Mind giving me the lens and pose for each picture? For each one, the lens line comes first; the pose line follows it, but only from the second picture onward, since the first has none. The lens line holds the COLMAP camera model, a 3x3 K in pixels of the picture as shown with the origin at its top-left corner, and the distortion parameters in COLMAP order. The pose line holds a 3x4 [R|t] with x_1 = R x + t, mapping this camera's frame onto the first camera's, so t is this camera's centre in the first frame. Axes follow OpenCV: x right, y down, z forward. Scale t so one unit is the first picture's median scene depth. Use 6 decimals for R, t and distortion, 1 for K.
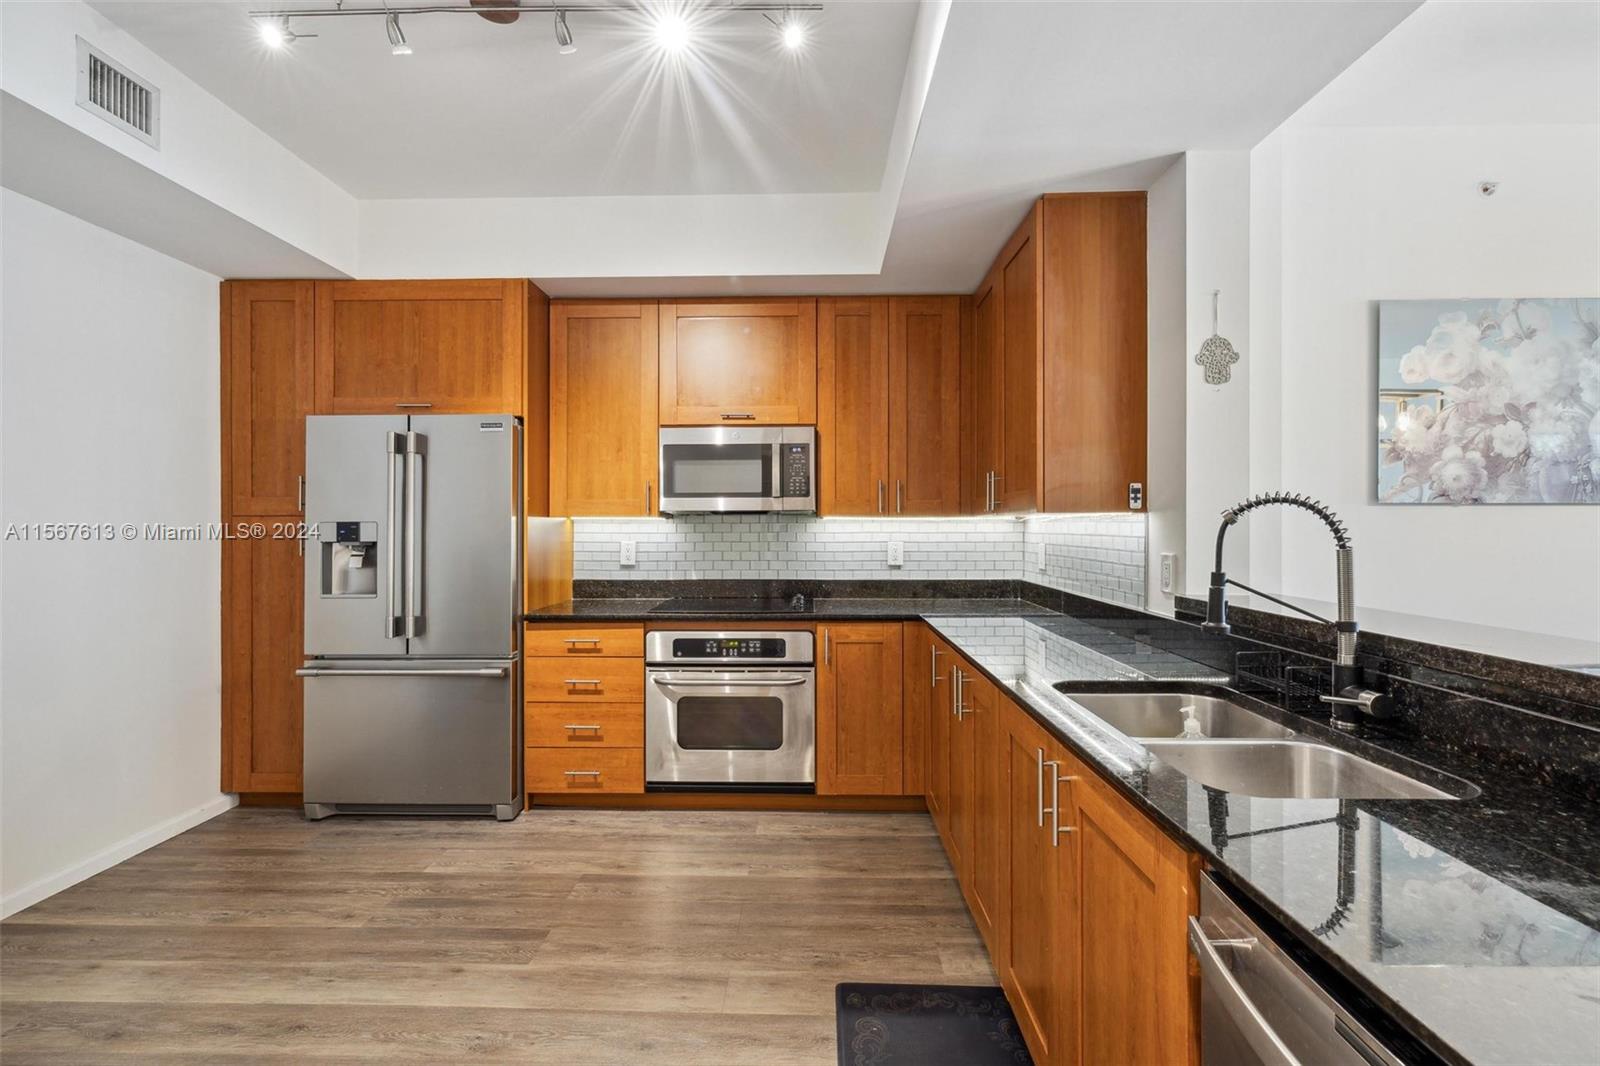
lens RADIAL K [[685.9, 0, 793.2], [0, 685.9, 526.5], [0, 0, 1]] dist [0.002955, -0.000084]
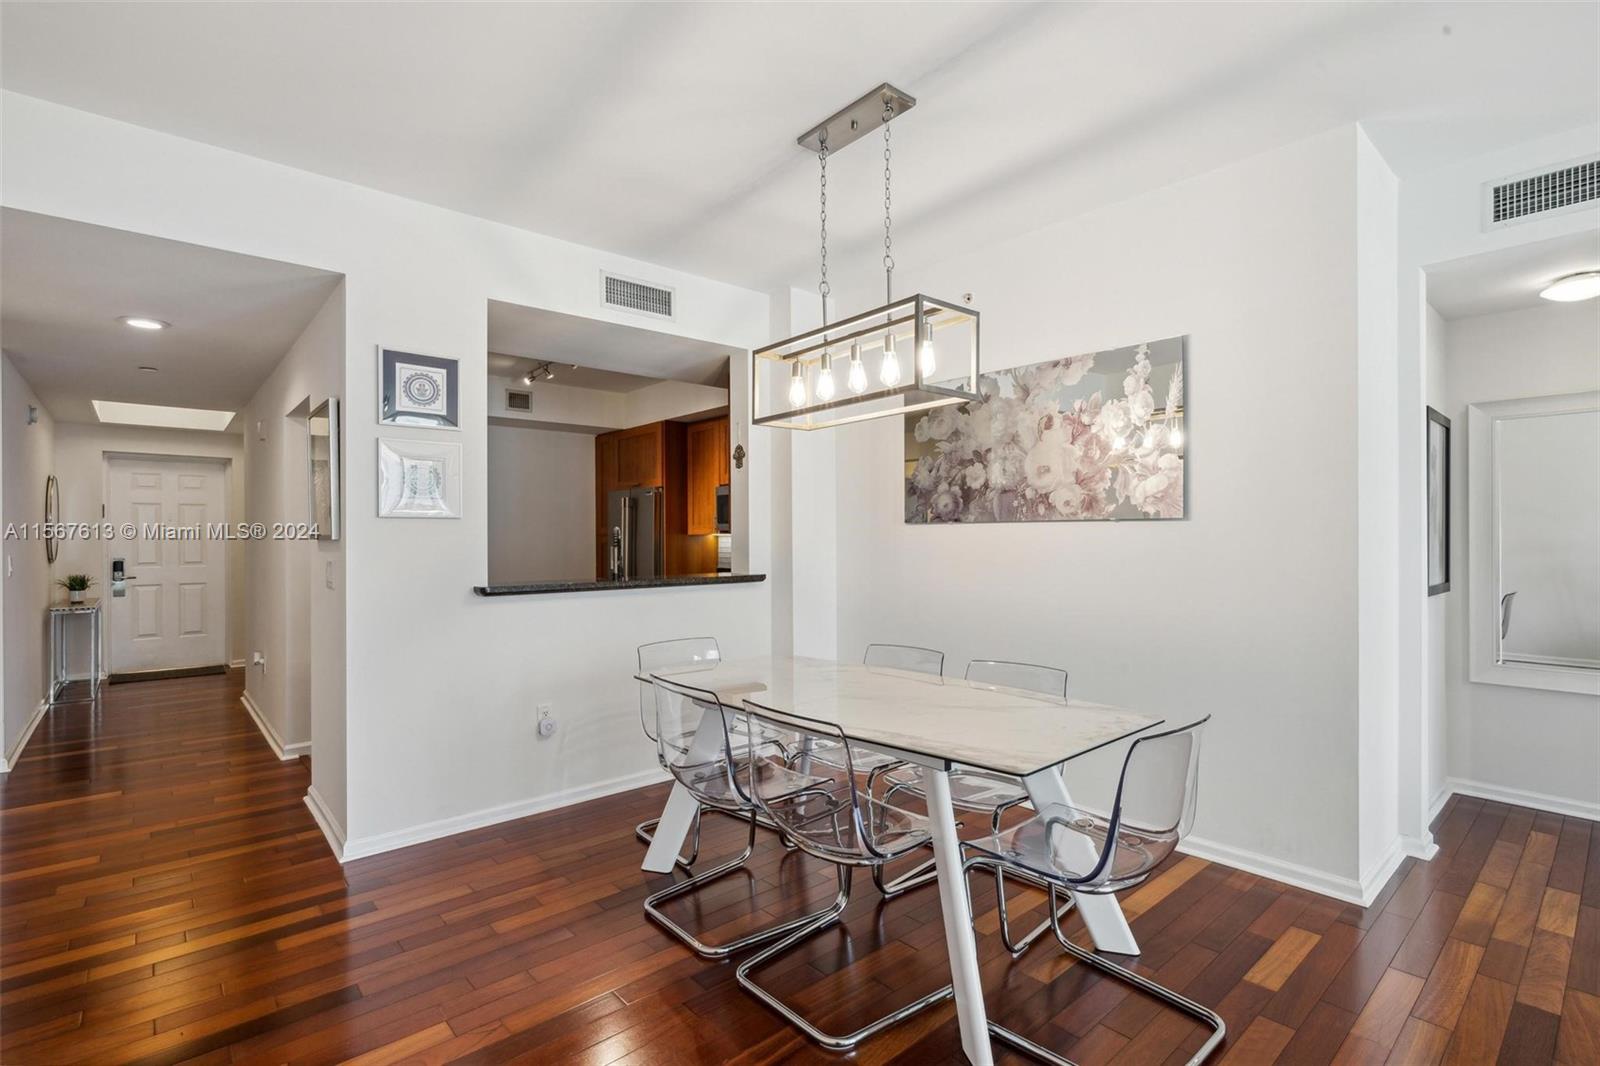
lens RADIAL K [[785.7, 0, 814.5], [0, 785.7, 533.9], [0, 0, 1]] dist [-0.006532, 0.001770]
pose [[0.672463, -0.006093, -0.740105, 2.001178], [-0.001617, 0.999952, -0.009702, 0.006609], [0.740129, 0.007721, 0.672421, -0.314126]]
